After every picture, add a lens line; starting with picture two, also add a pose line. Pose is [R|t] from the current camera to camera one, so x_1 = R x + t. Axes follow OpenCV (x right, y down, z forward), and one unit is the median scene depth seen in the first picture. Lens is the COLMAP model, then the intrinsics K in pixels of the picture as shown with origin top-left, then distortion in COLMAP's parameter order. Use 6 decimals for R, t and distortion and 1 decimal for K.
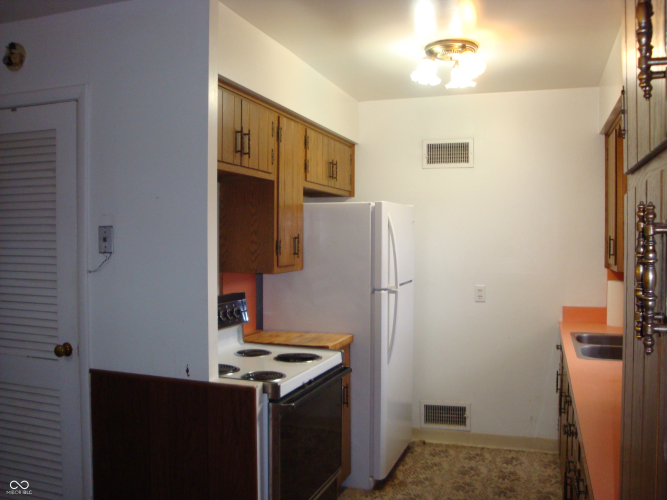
lens RADIAL K [[581.0, 0, 333.5], [0, 581.0, 250.0], [0, 0, 1]] dist [-0.132436, 0.003387]
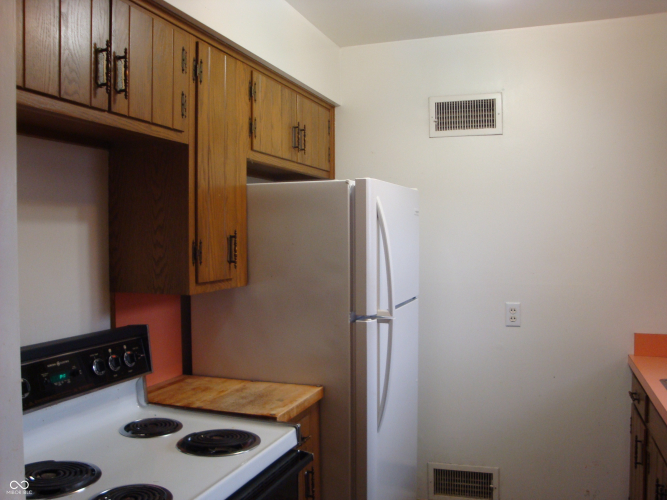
lens RADIAL K [[581.0, 0, 333.5], [0, 581.0, 250.0], [0, 0, 1]] dist [-0.132436, 0.003387]
pose [[0.999918, -0.007670, -0.010251, 0.052805], [0.007690, 0.999968, 0.002001, -0.006980], [0.010235, -0.002080, 0.999945, 0.361690]]
